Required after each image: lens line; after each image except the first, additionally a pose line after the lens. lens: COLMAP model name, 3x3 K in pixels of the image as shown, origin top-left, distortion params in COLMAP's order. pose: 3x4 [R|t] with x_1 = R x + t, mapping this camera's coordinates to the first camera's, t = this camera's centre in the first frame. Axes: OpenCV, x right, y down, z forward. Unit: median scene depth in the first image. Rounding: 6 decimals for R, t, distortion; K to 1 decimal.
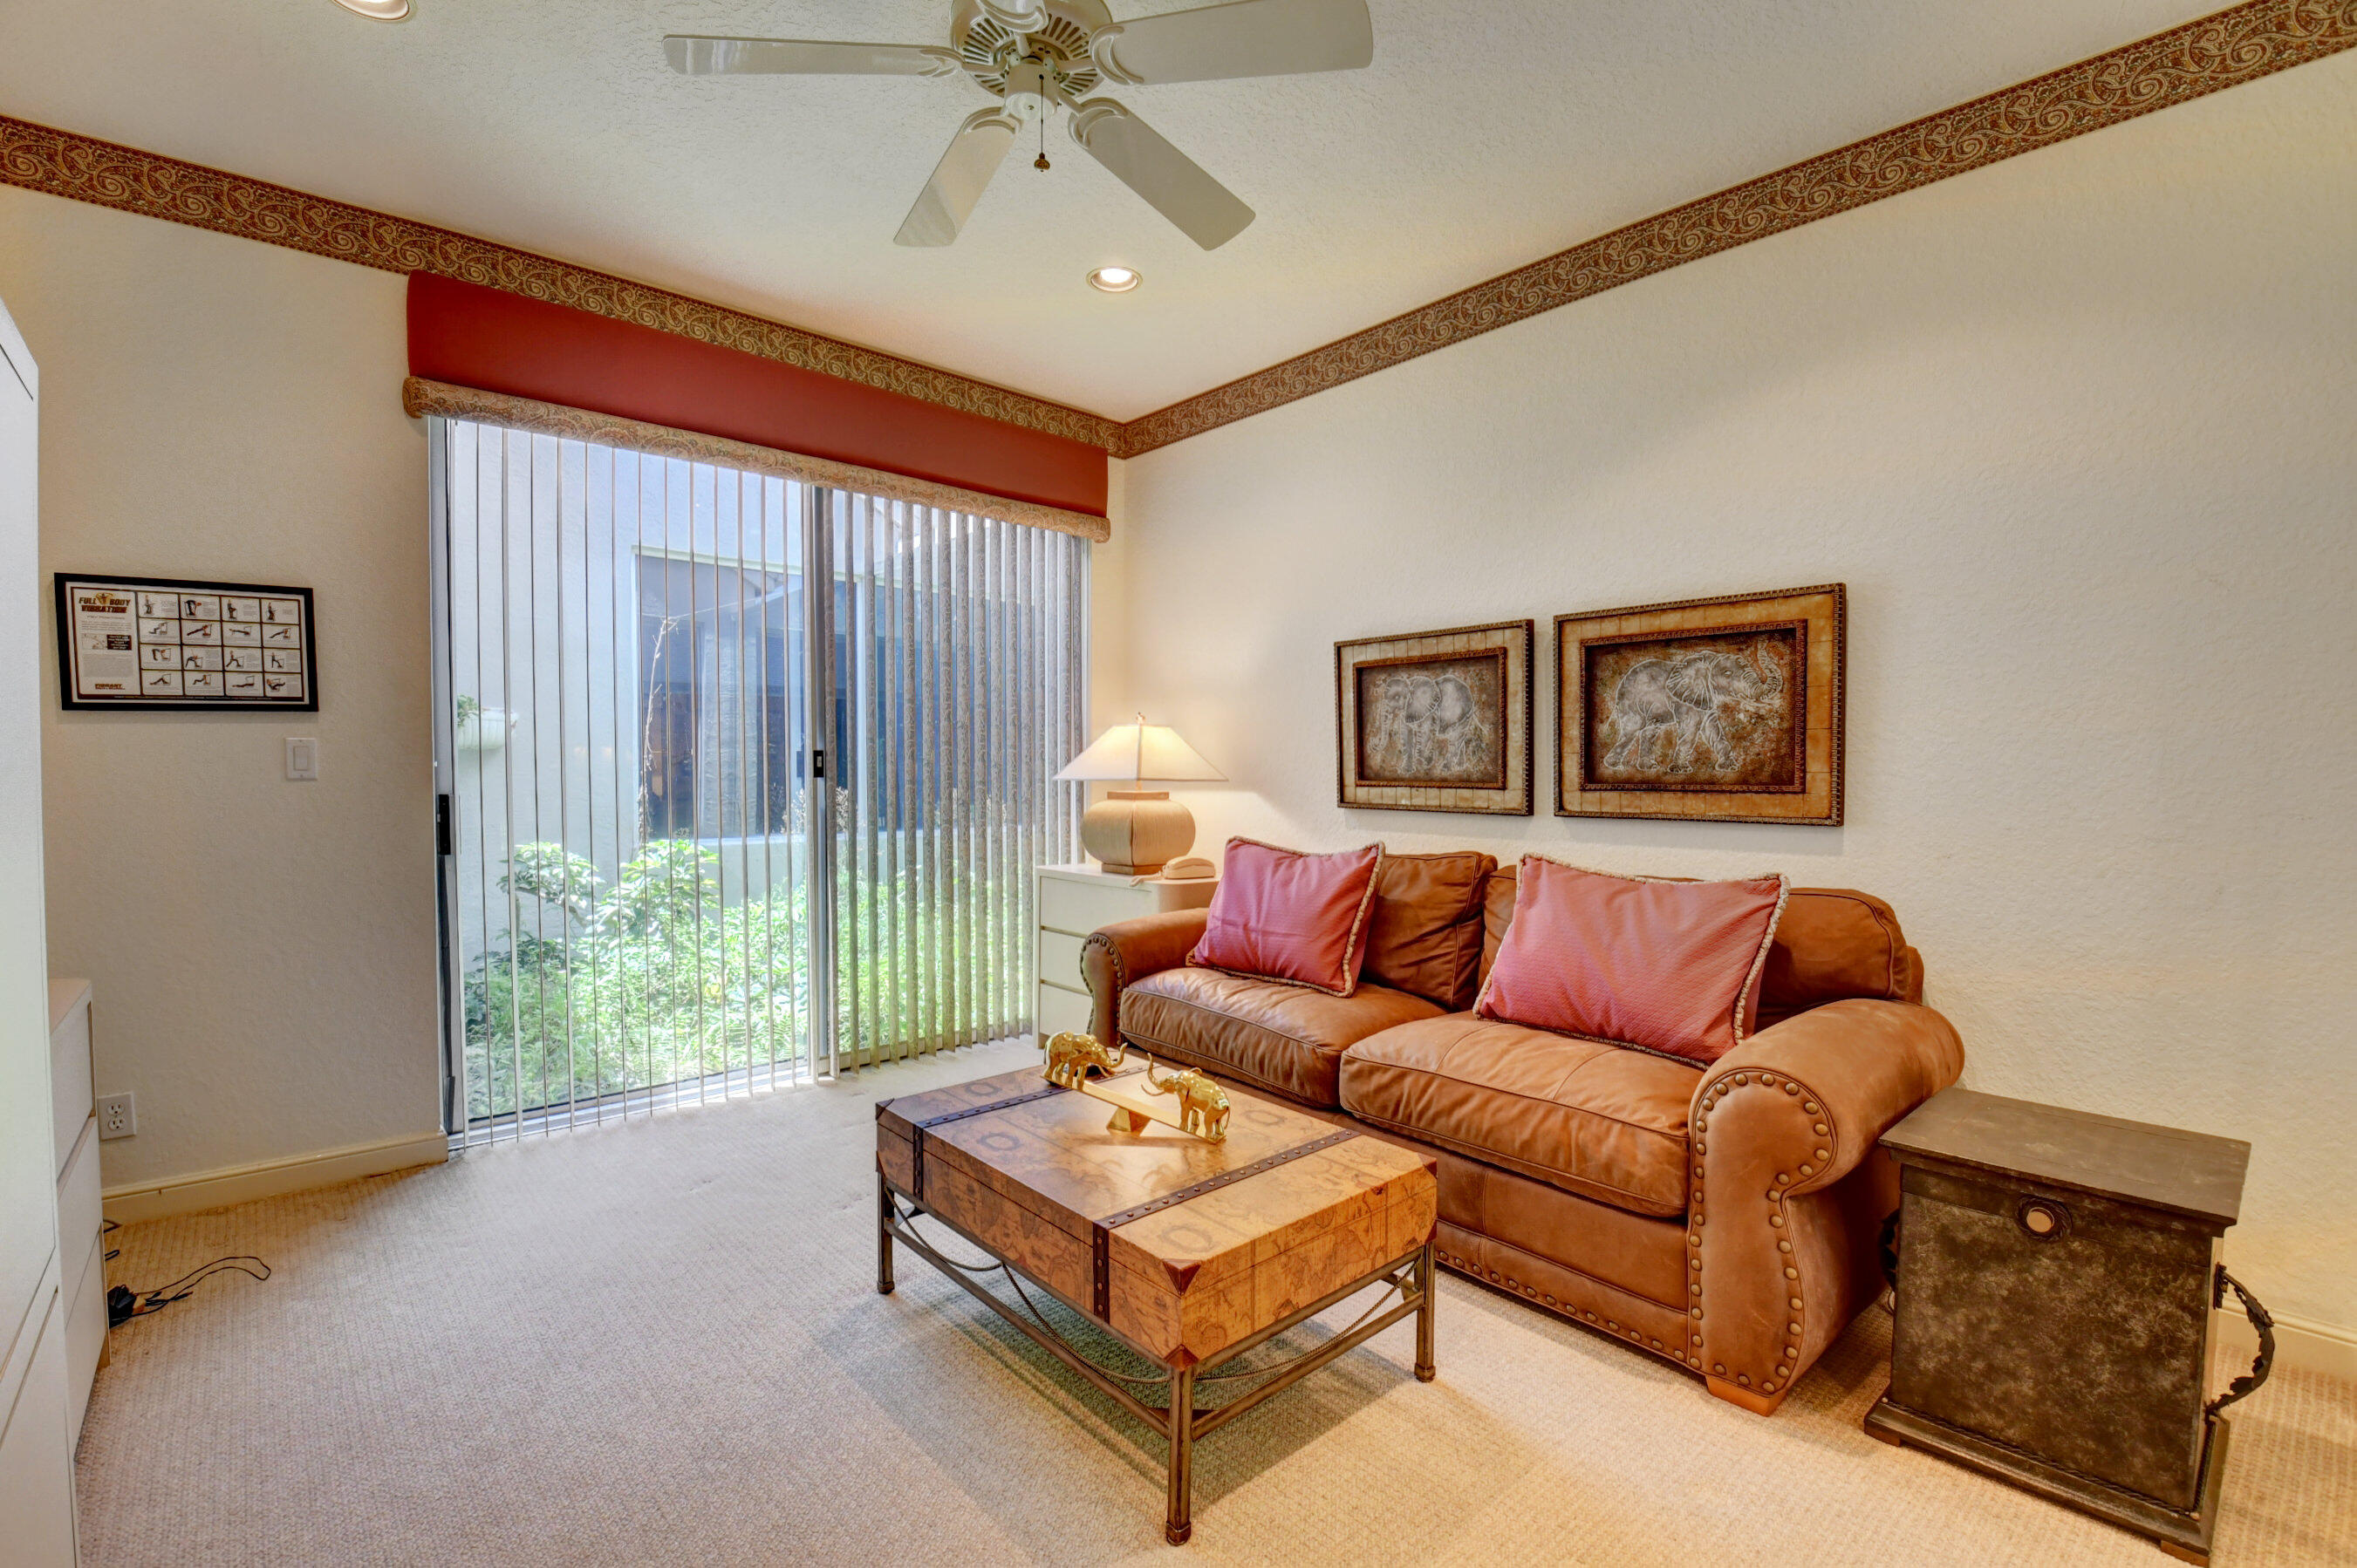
lens RADIAL K [[1034.1, 0, 1171.8], [0, 1034.1, 800.7], [0, 0, 1]] dist [0.014433, -0.025722]
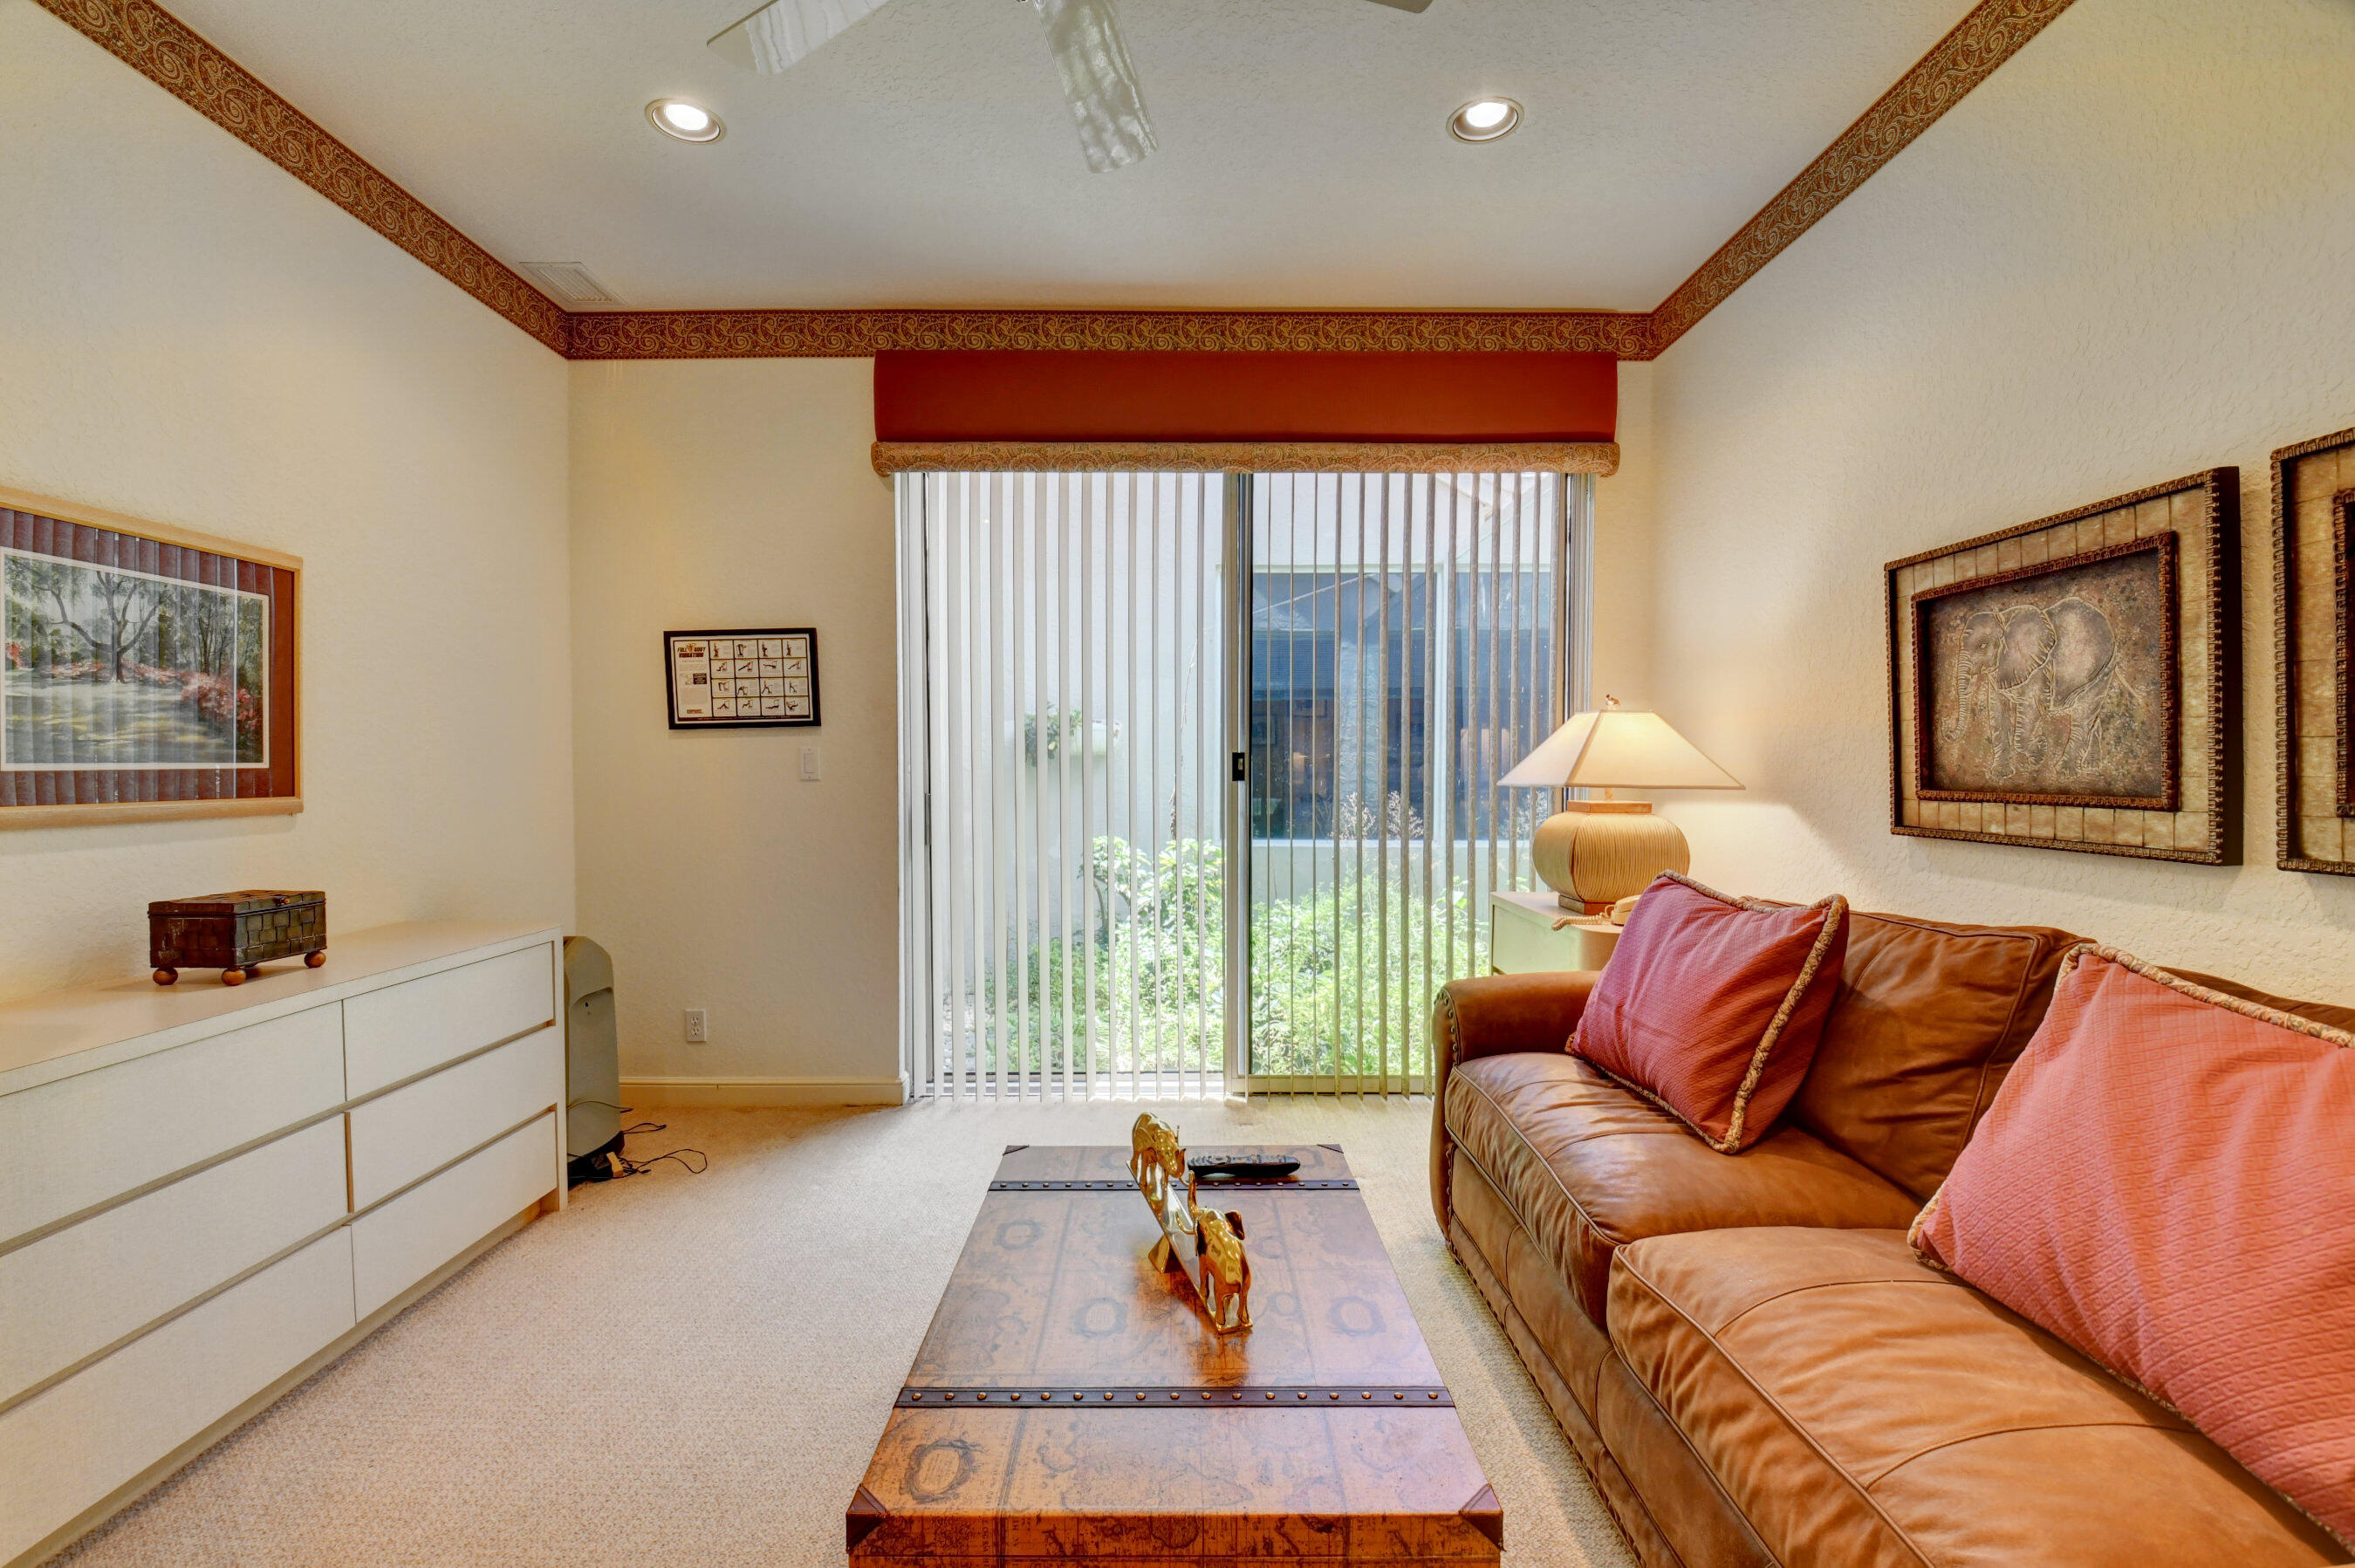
lens RADIAL K [[1033.3, 0, 1170.8], [0, 1033.3, 800.7], [0, 0, 1]] dist [0.014433, -0.025722]
pose [[0.748128, 0.017687, -0.663319, 0.286101], [-0.019936, 0.999793, 0.004174, -0.008292], [0.663255, 0.010101, 0.748325, 0.300348]]
